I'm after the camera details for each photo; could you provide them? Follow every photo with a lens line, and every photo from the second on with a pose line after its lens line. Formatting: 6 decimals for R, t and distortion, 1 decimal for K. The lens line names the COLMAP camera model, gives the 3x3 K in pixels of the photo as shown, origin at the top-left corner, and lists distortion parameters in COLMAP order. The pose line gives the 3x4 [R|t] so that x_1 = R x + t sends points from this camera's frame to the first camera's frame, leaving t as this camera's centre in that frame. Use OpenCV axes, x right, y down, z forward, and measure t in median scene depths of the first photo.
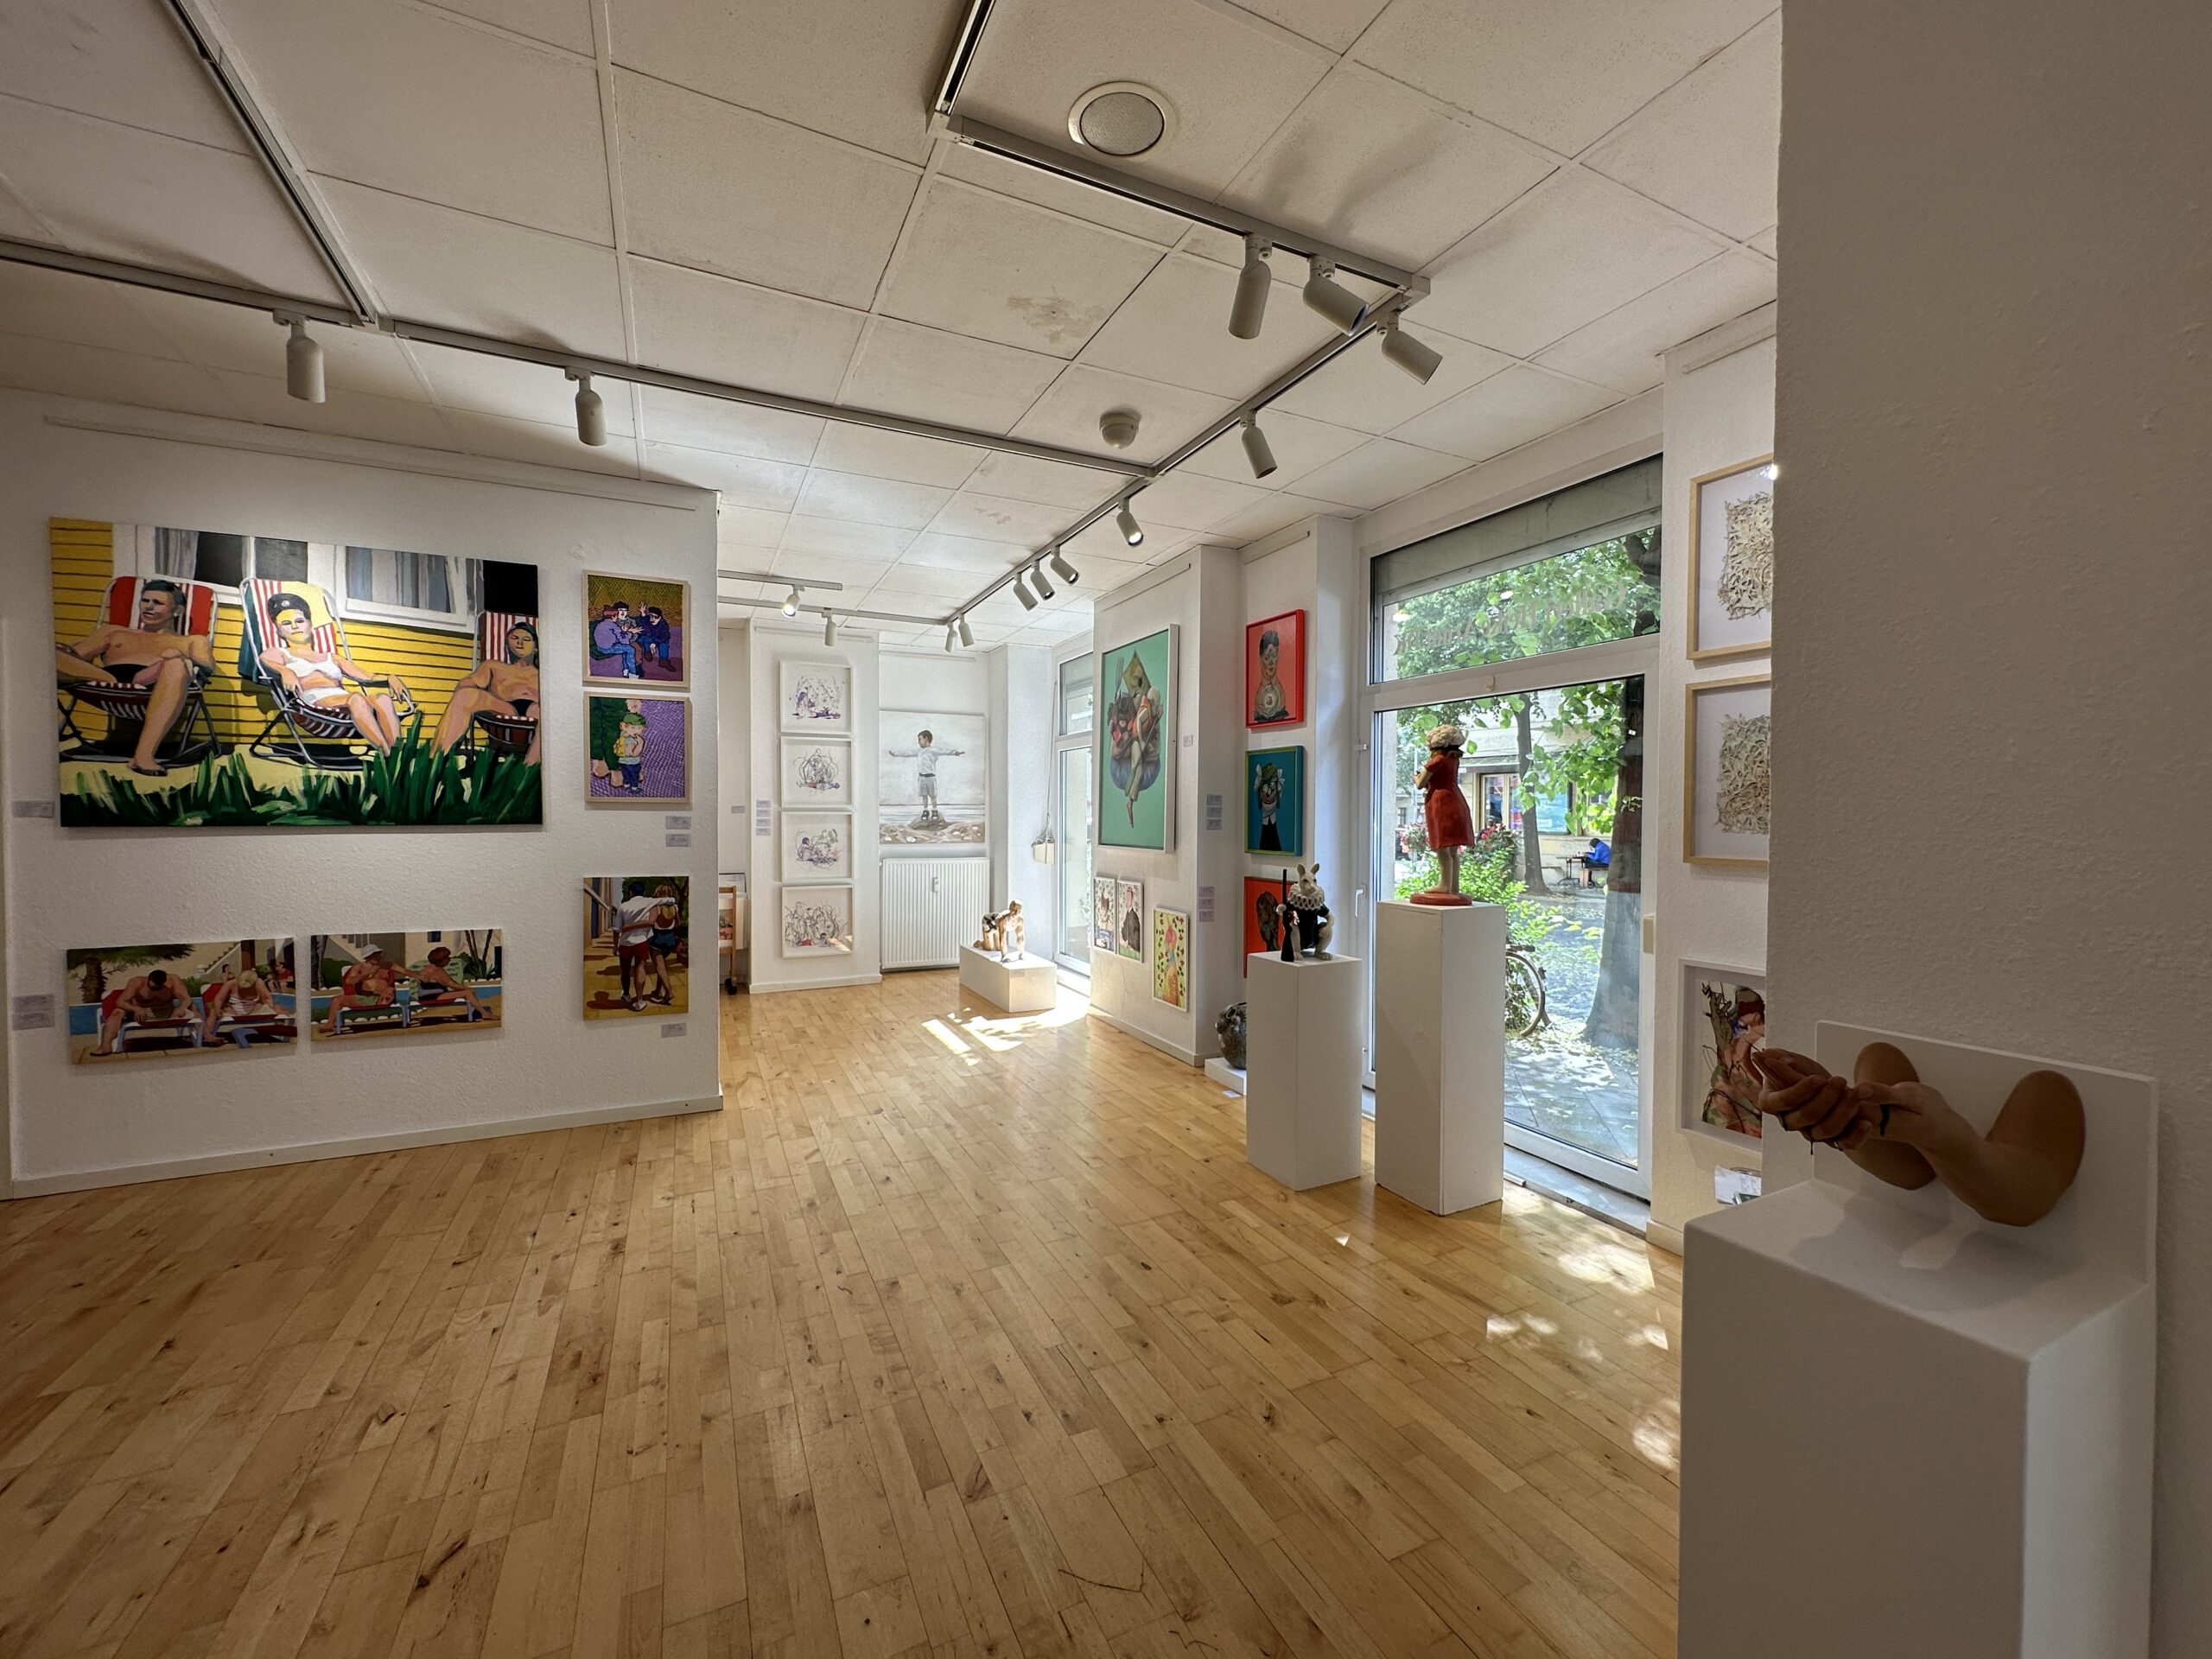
lens RADIAL K [[882.7, 0, 1104.5], [0, 882.7, 830.8], [0, 0, 1]] dist [-0.006901, -0.000038]
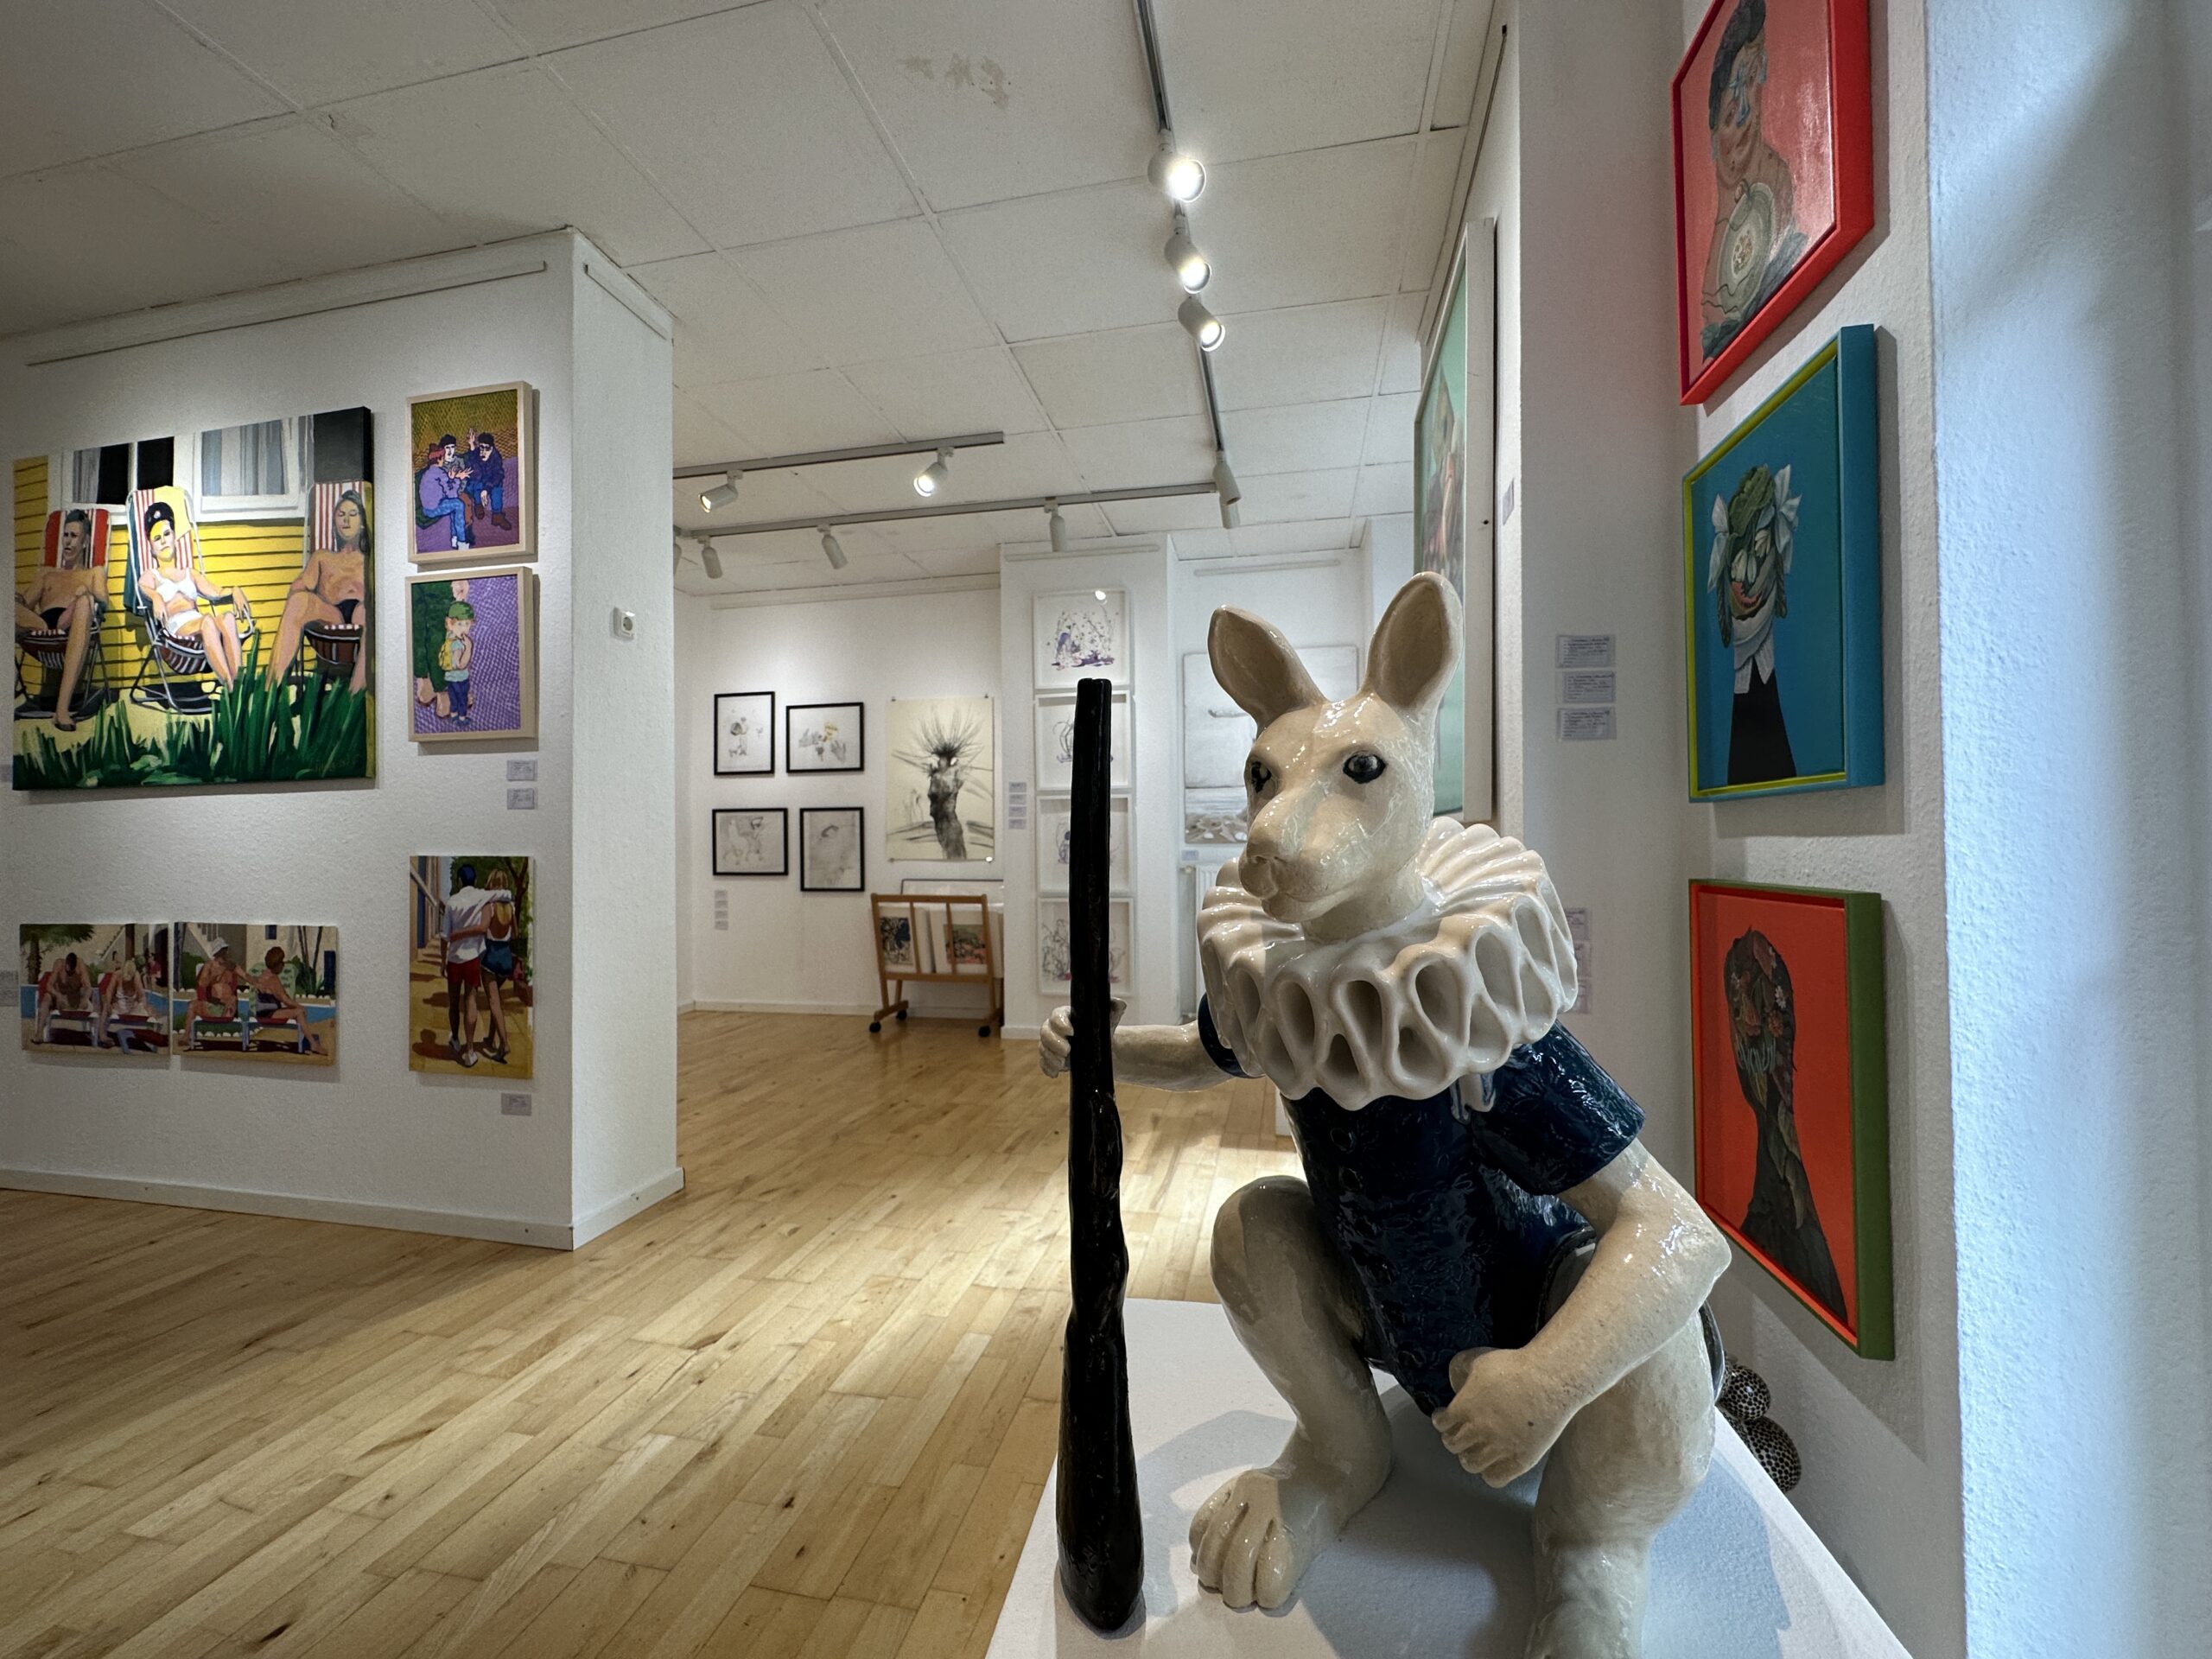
lens RADIAL K [[882.7, 0, 1105.9], [0, 882.7, 833.9], [0, 0, 1]] dist [-0.006901, -0.000038]
pose [[0.792481, -0.018335, -0.609621, 0.246932], [0.000520, 0.999568, -0.029387, 0.059851], [0.609897, 0.022972, 0.792148, 0.841364]]
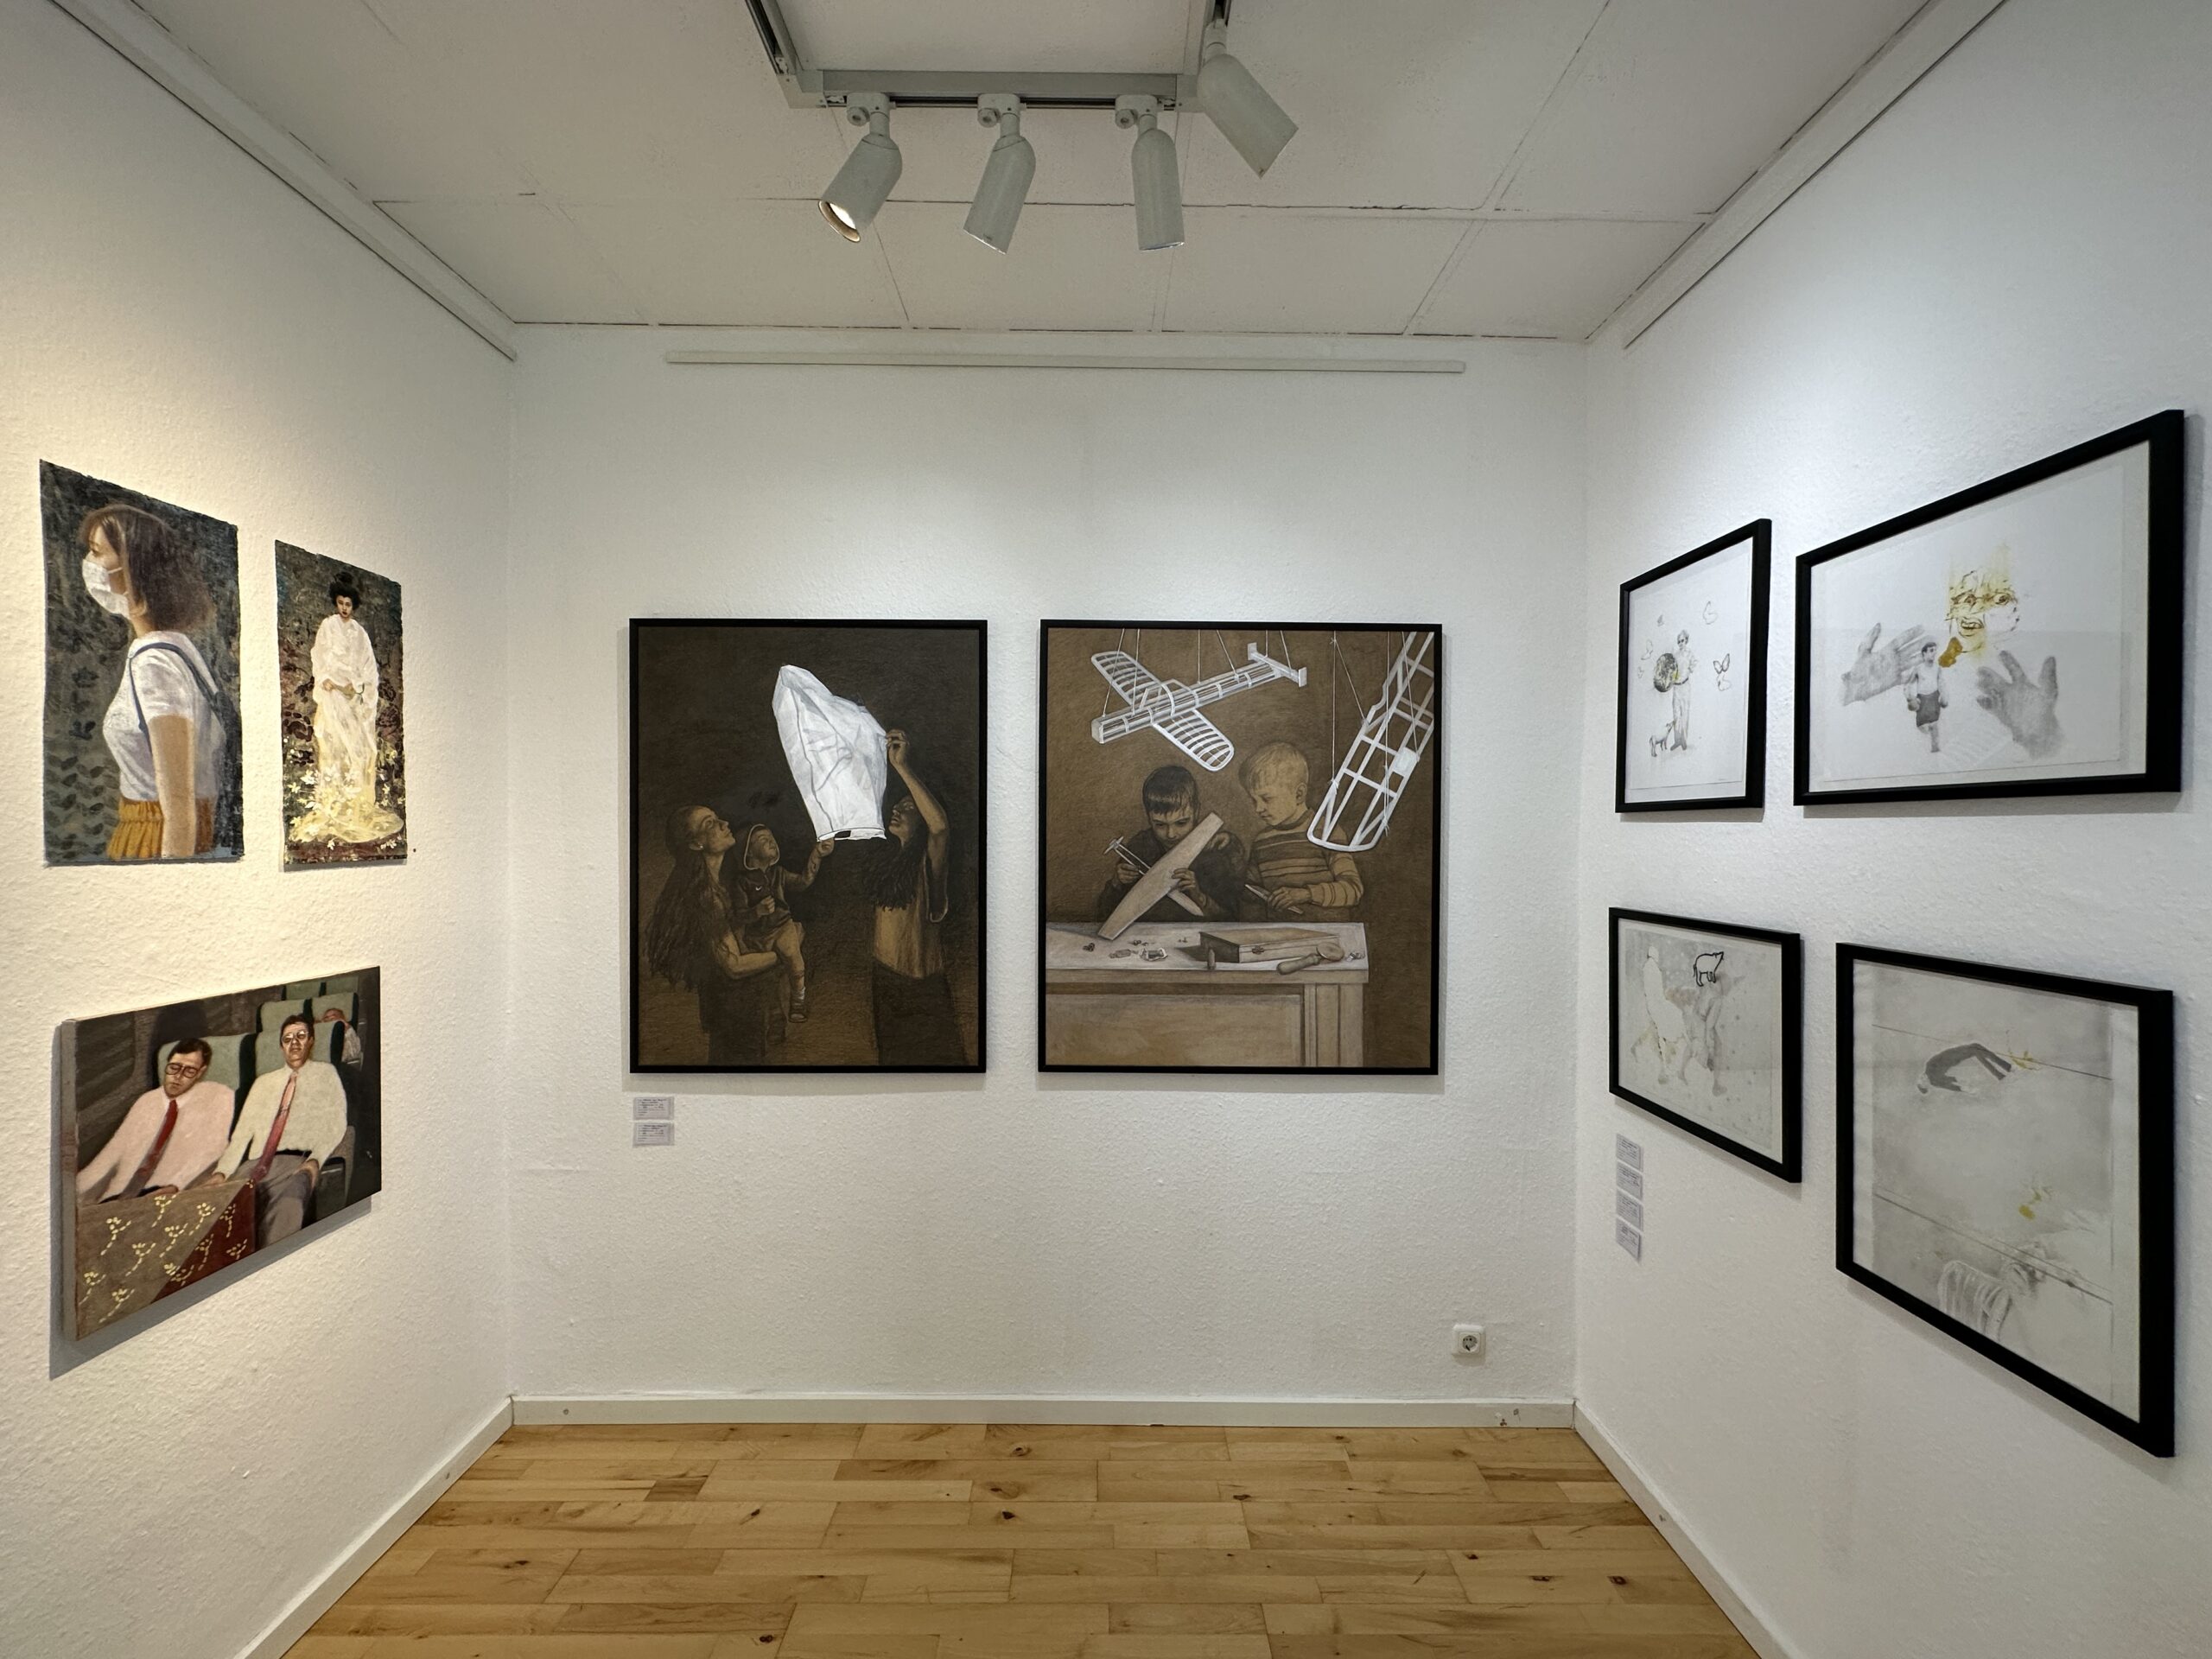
lens RADIAL K [[882.7, 0, 1102.7], [0, 882.7, 834.0], [0, 0, 1]] dist [-0.006901, -0.000038]
pose [[-0.424911, -0.003262, -0.905229, -0.114125], [-0.021578, 0.999746, 0.006527, 0.003818], [0.904978, 0.022306, -0.424873, 1.158250]]
